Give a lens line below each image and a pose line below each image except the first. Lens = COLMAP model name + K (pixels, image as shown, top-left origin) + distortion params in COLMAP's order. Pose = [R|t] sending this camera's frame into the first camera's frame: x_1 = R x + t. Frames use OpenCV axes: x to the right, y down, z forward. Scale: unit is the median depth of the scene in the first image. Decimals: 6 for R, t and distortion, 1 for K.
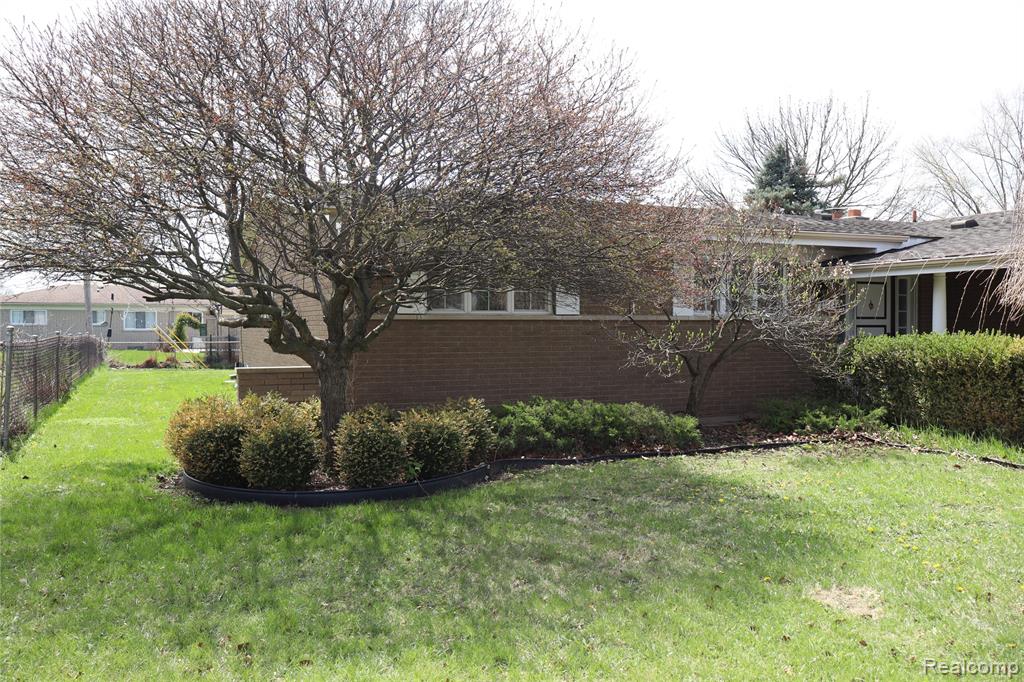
lens RADIAL K [[857.4, 0, 514.2], [0, 857.4, 328.8], [0, 0, 1]] dist [0.015543, 0.012004]
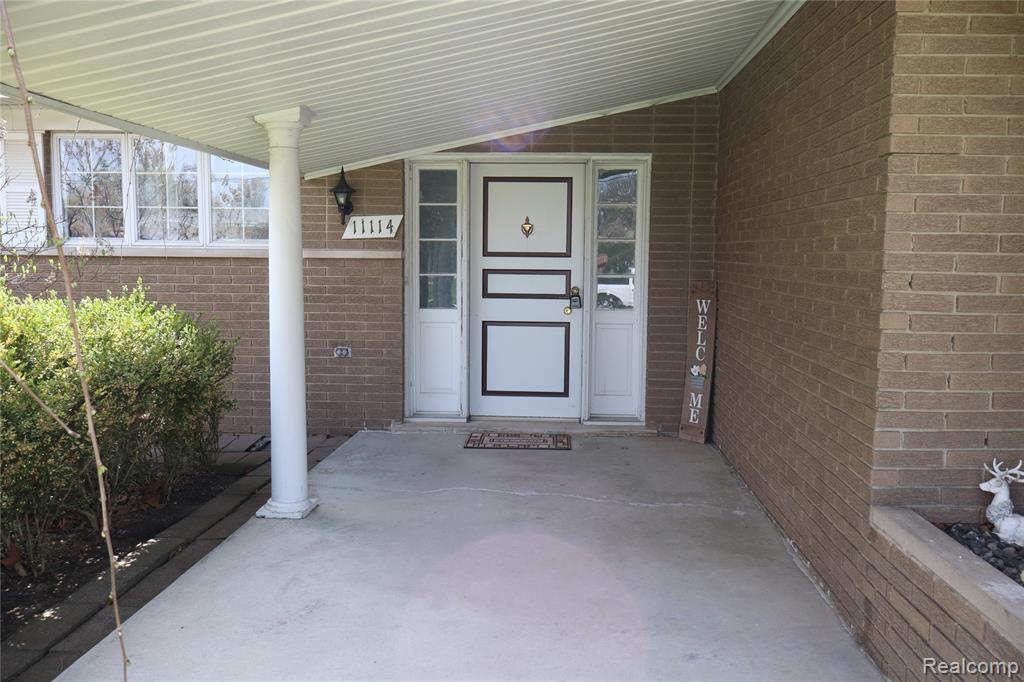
lens RADIAL K [[857.4, 0, 514.2], [0, 857.4, 328.8], [0, 0, 1]] dist [0.015543, 0.012004]
pose [[0.888339, 0.050955, -0.456353, 1.011015], [-0.016623, 0.996741, 0.078936, -0.015336], [0.458888, -0.062536, 0.886291, 0.918837]]
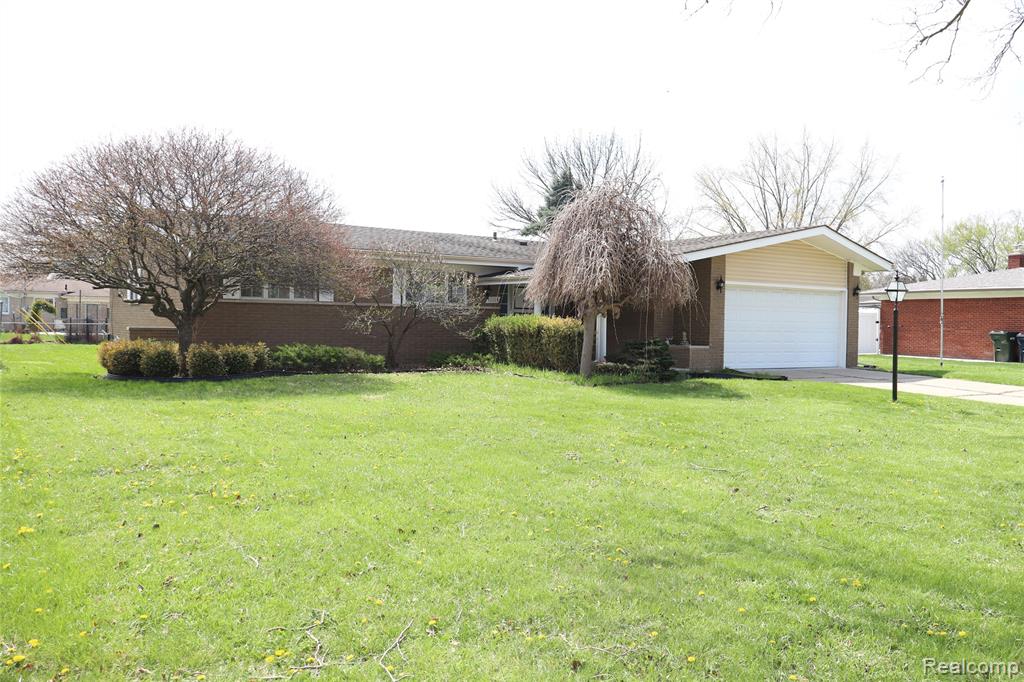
lens RADIAL K [[857.4, 0, 514.2], [0, 857.4, 328.8], [0, 0, 1]] dist [0.015543, 0.012004]
pose [[0.986385, 0.015461, 0.163721, 0.201367], [-0.016477, 0.999853, 0.004845, 0.031137], [-0.163622, -0.007477, 0.986495, -1.026180]]
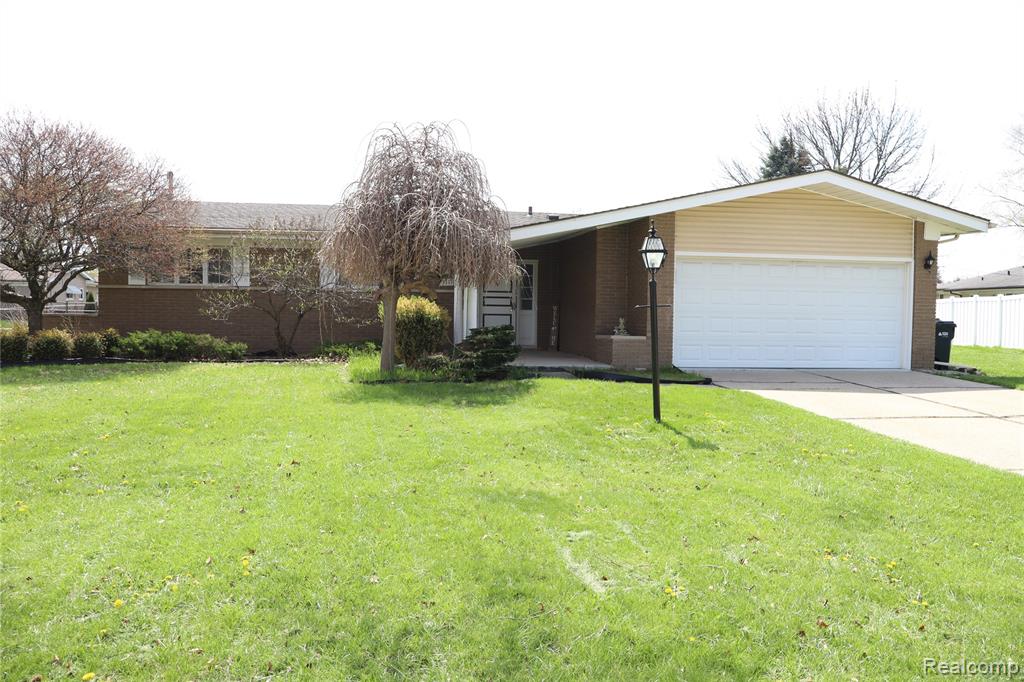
lens RADIAL K [[865.6, 0, 512.0], [0, 865.6, 341.0], [0, 0, 1]] dist [-0.013014, -0.003363]
pose [[0.968255, 0.021754, -0.249015, 1.285490], [-0.013925, 0.999353, 0.033160, 0.033411], [0.249576, -0.028640, 0.967932, -0.628596]]
